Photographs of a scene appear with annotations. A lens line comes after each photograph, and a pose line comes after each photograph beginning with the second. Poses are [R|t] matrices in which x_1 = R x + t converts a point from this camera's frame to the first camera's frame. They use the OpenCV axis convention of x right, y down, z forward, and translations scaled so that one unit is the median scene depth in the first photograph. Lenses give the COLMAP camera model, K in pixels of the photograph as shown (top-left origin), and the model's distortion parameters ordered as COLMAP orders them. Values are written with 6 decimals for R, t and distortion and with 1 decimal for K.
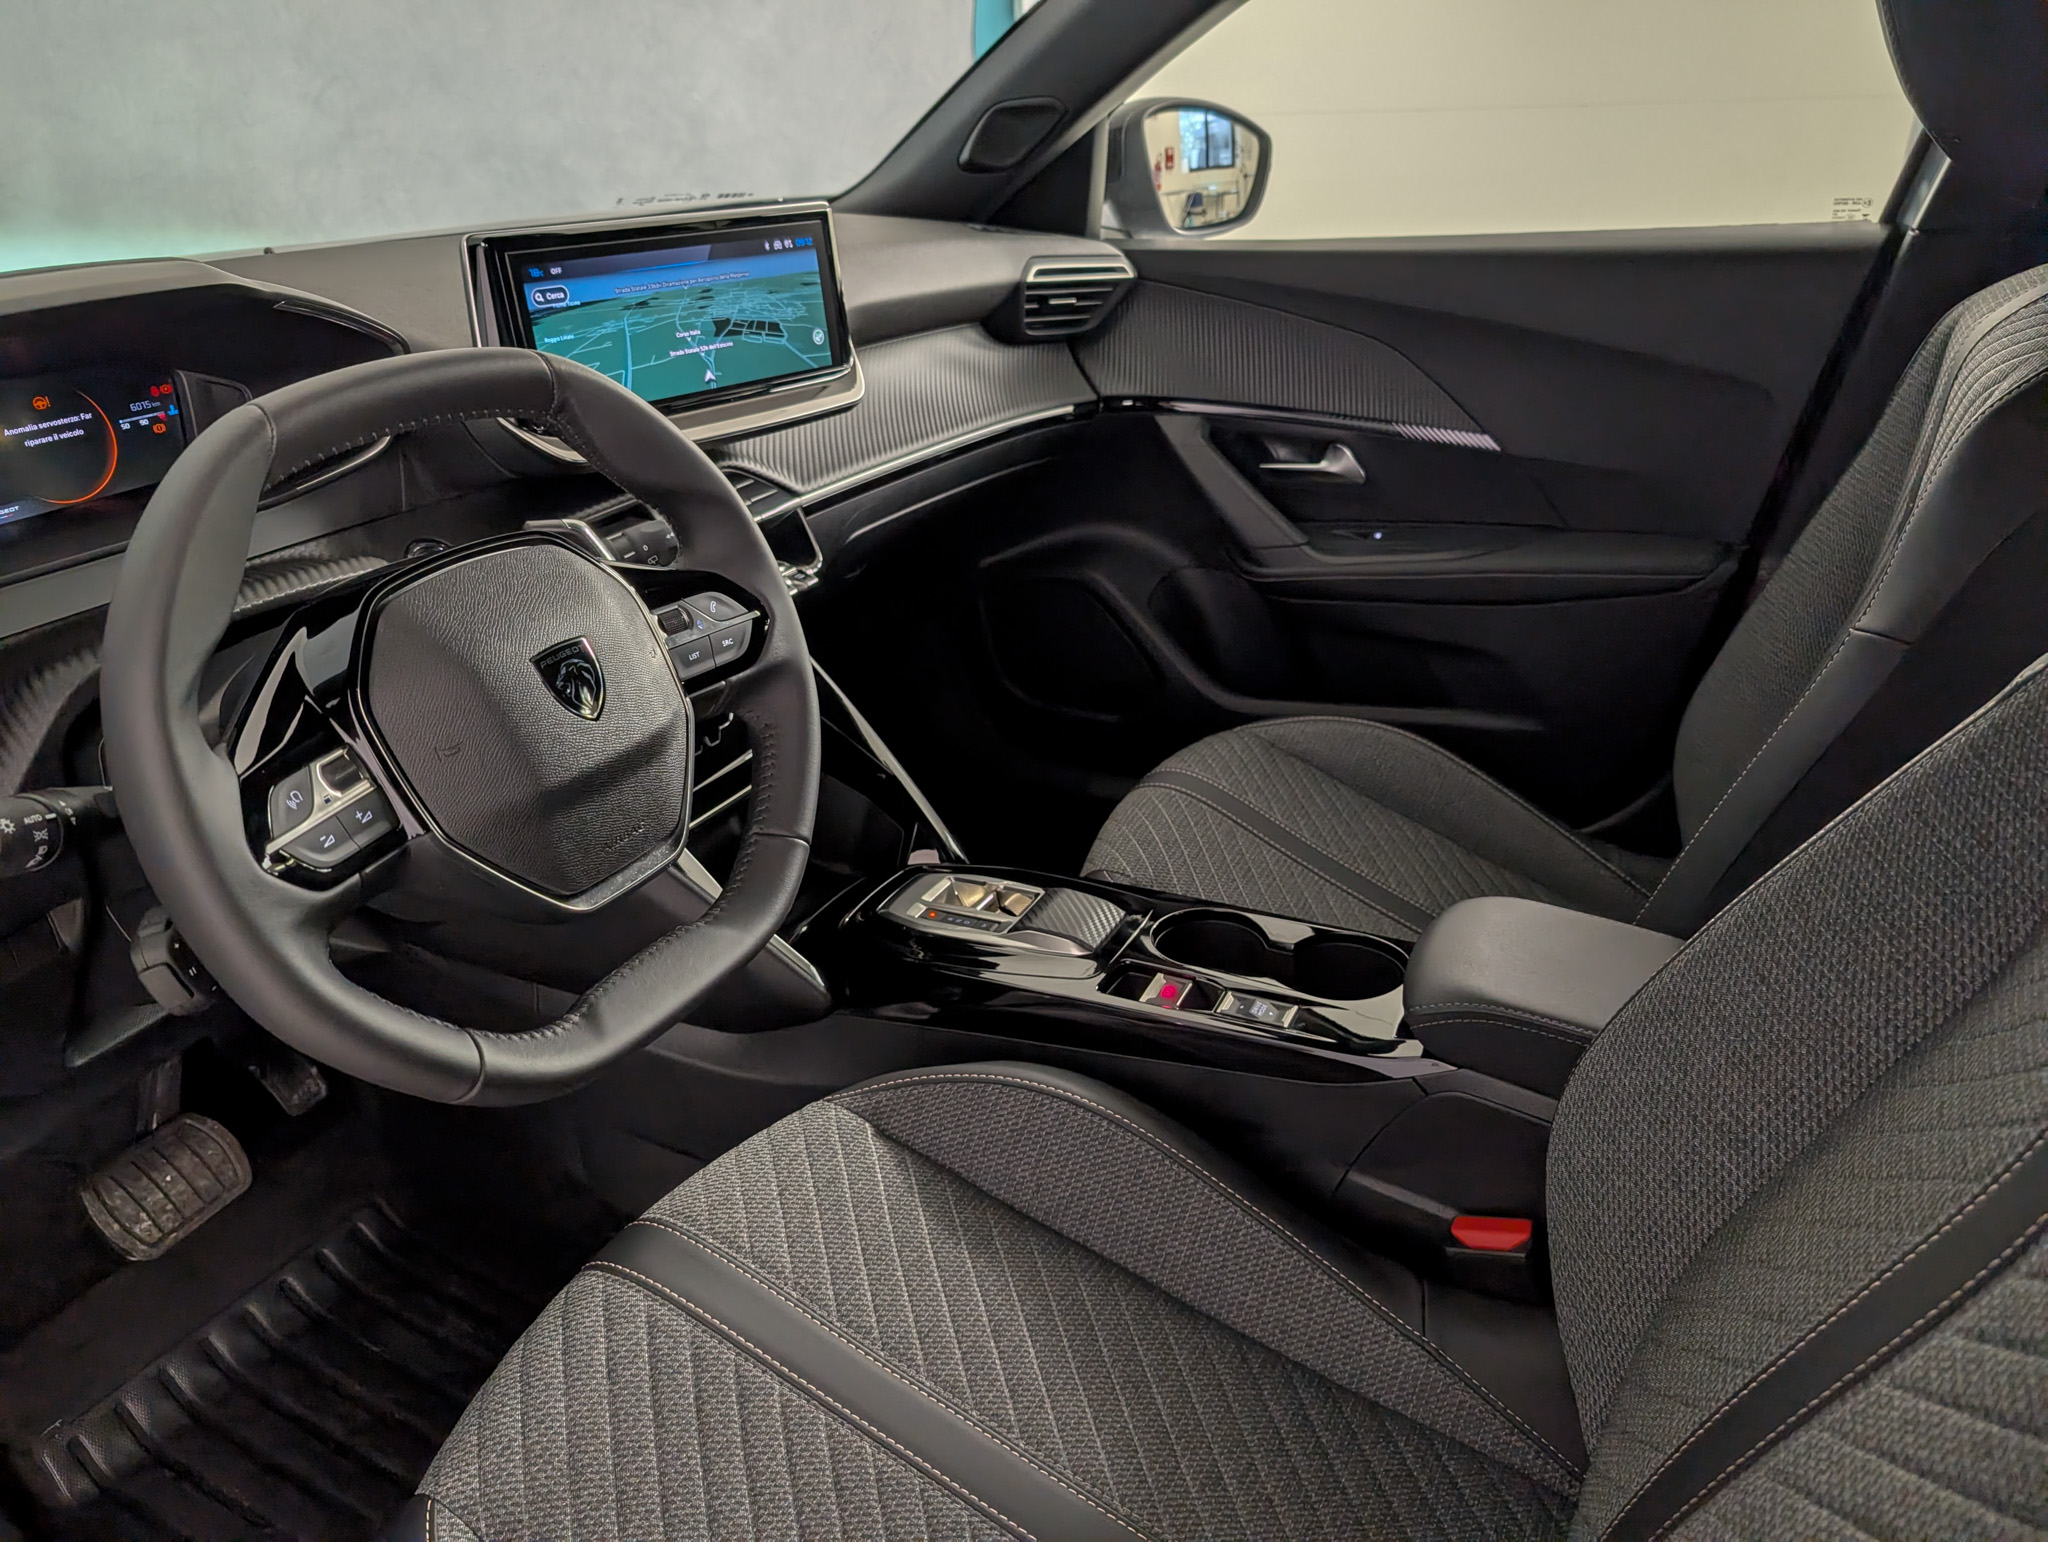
lens RADIAL K [[1446.4, 0, 1024.0], [0, 1446.4, 771.0], [0, 0, 1]] dist [-0.026561, 0.002280]
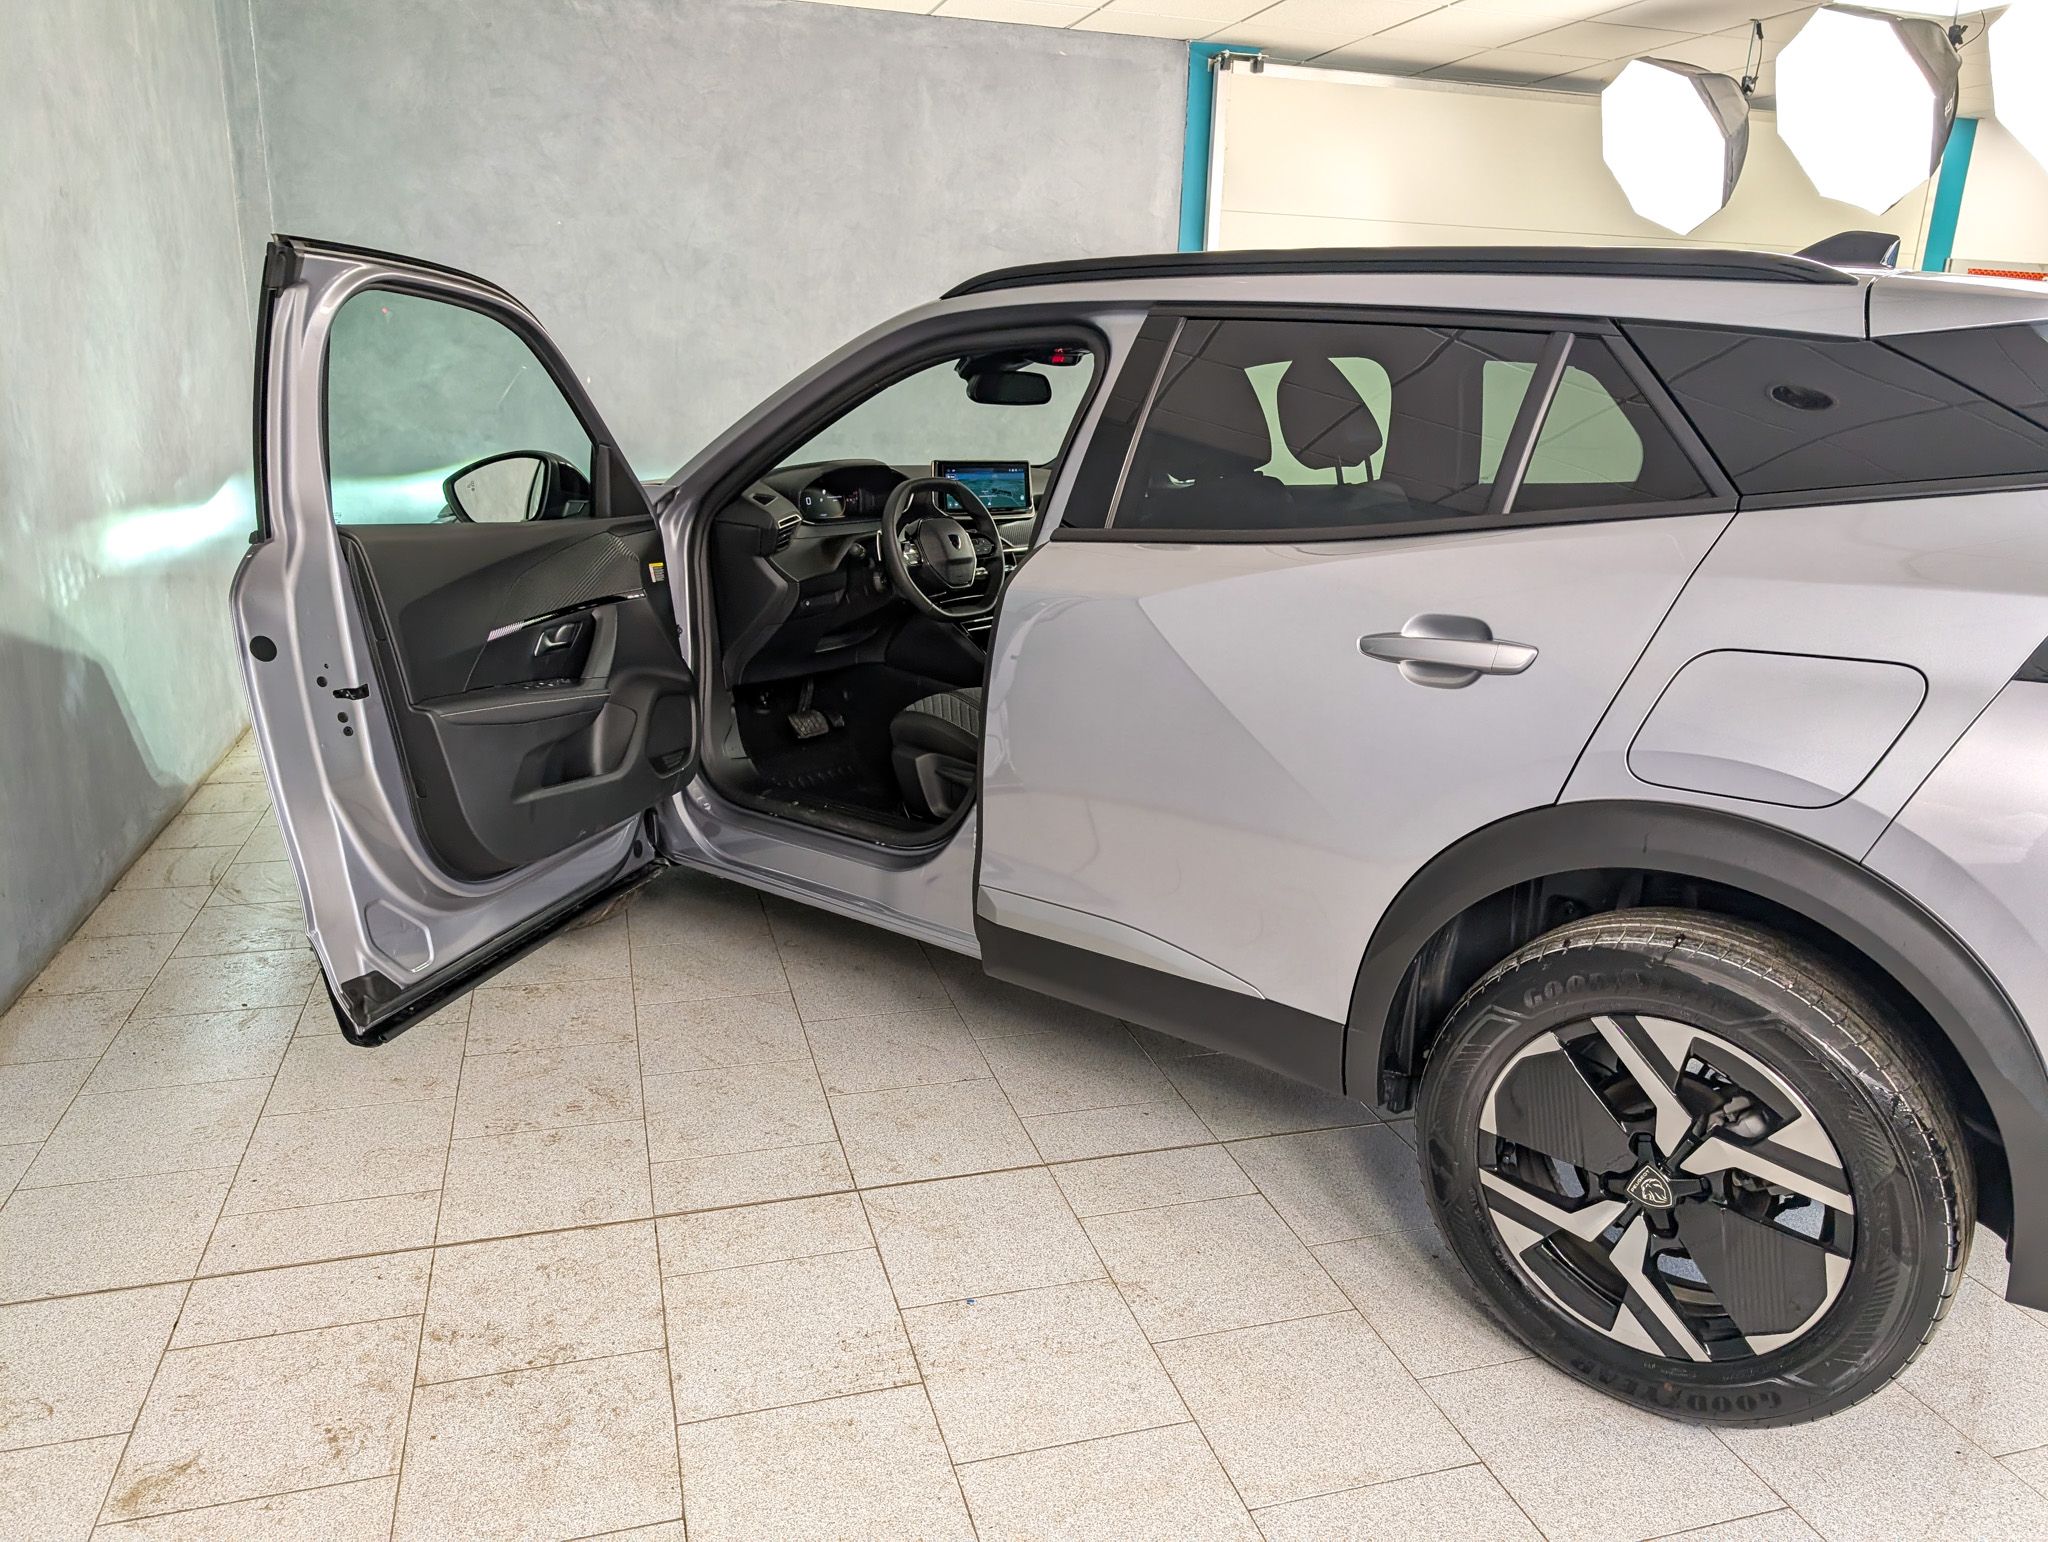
lens RADIAL K [[1331.7, 0, 1062.6], [0, 1331.7, 769.3], [0, 0, 1]] dist [-0.002477, -0.000122]
pose [[0.986830, 0.072253, -0.144730, 0.496715], [-0.096271, 0.981328, -0.166513, 0.925041], [0.129997, 0.178253, 0.975360, -2.126404]]
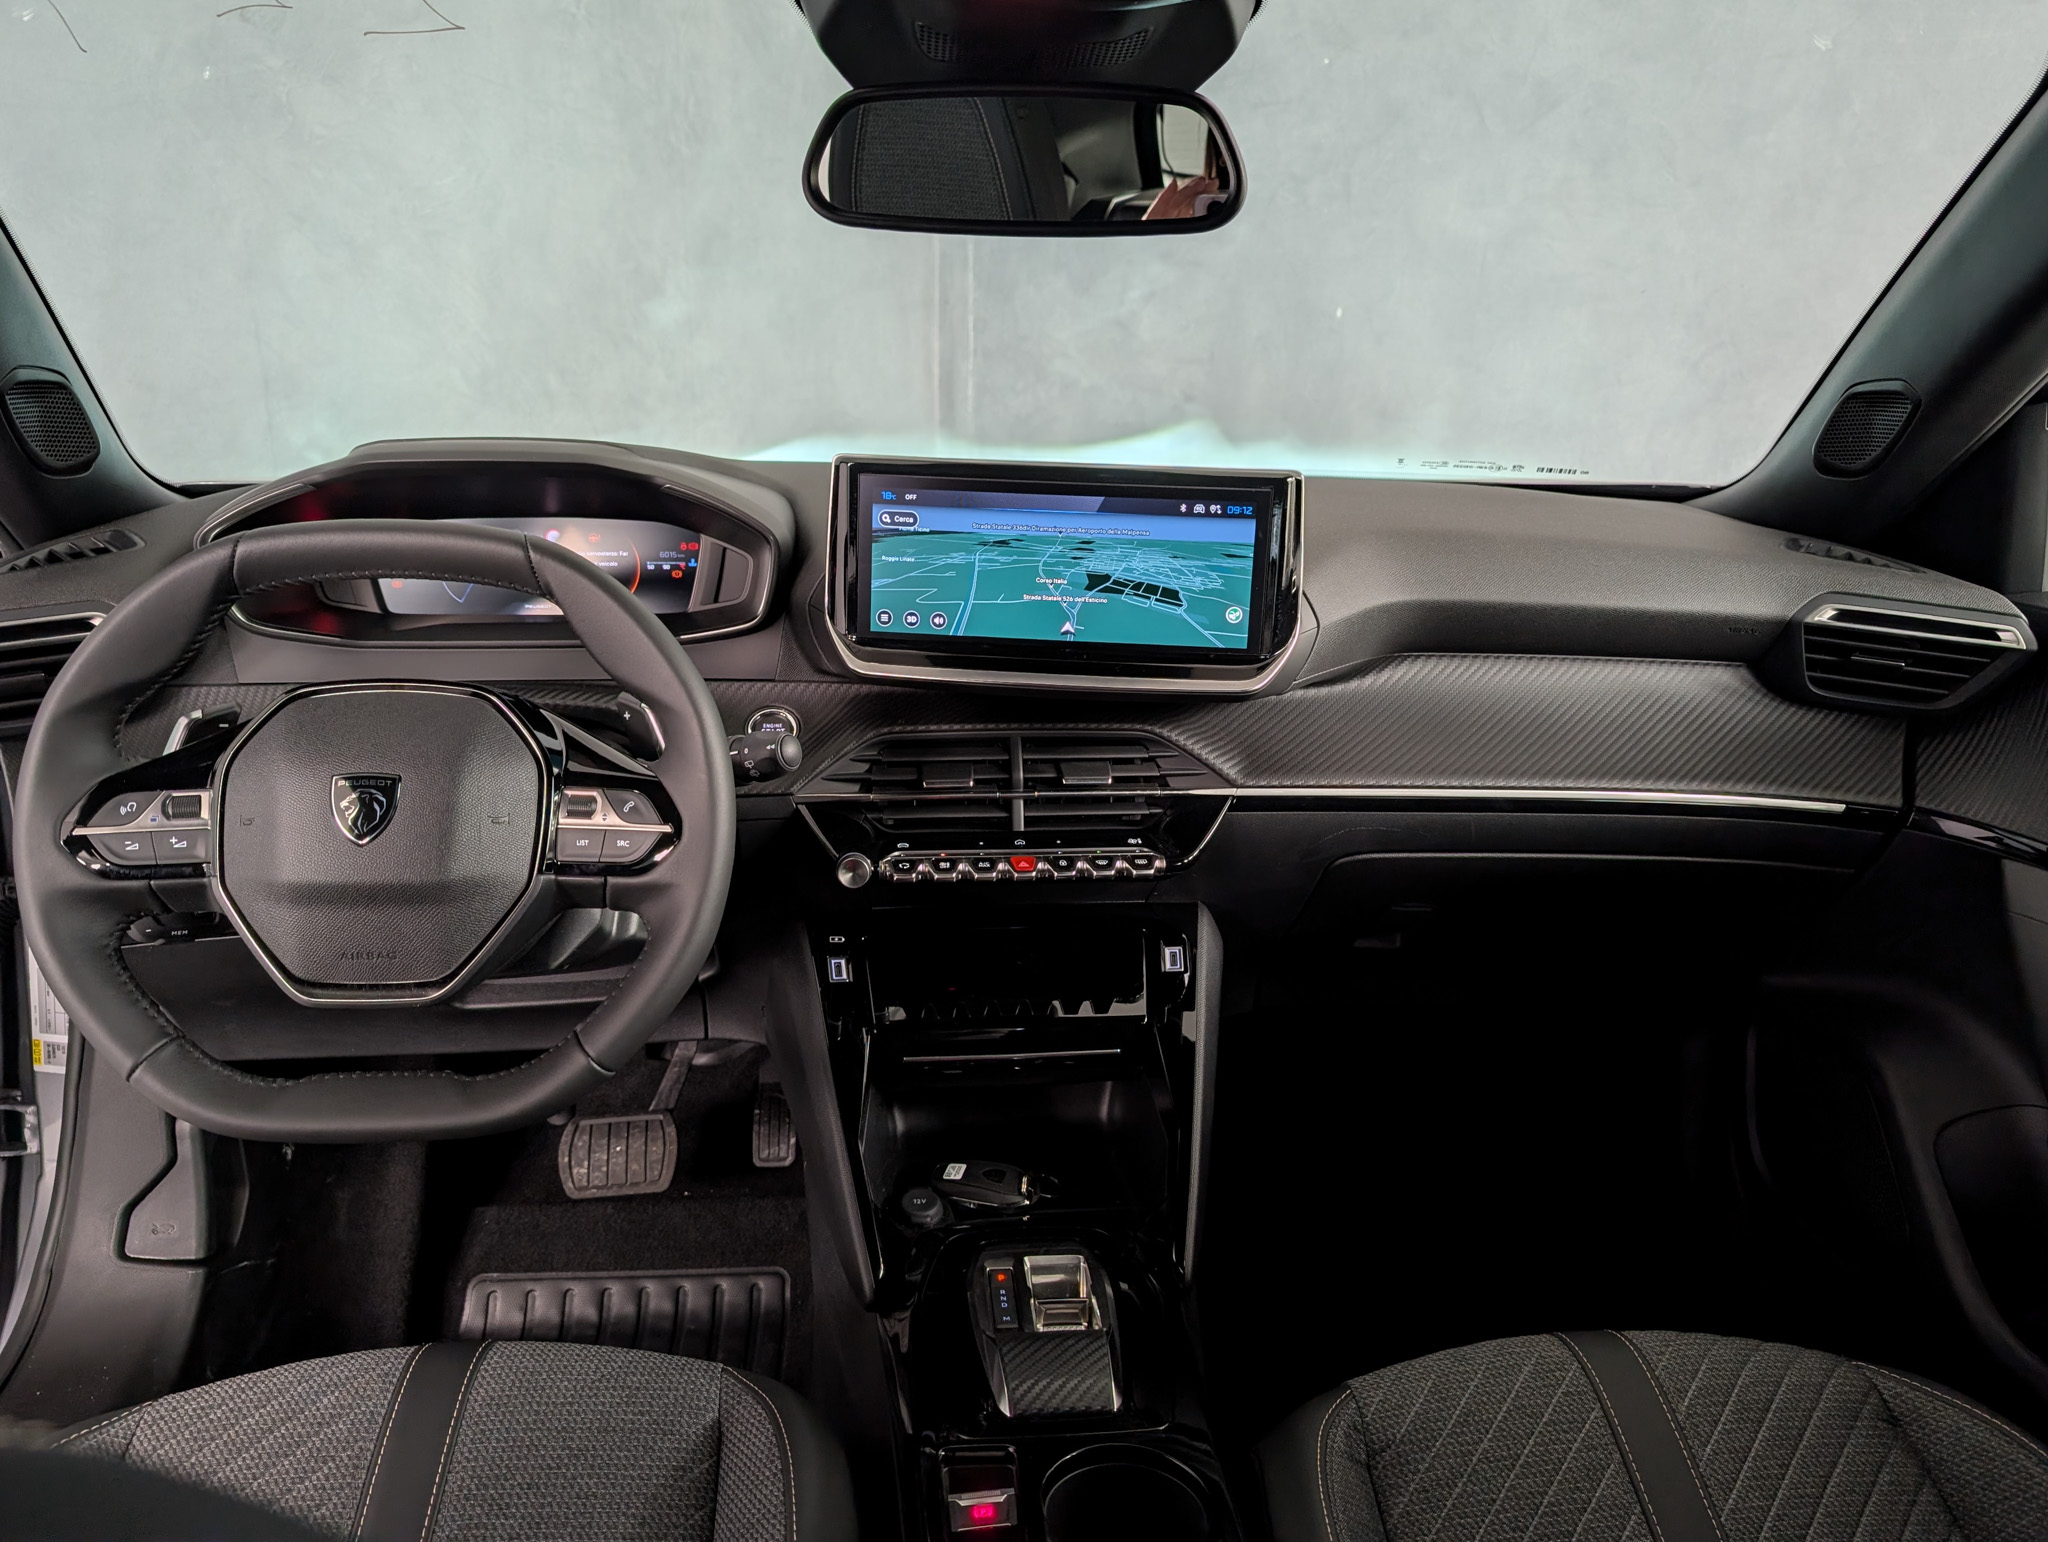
lens RADIAL K [[1457.3, 0, 1021.9], [0, 1457.3, 764.1], [0, 0, 1]] dist [0.009360, 0.000733]
pose [[0.542640, 0.255324, -0.800220, 0.568419], [-0.390707, 0.920070, 0.028620, -0.212820], [0.743566, 0.297121, 0.599023, 0.443148]]
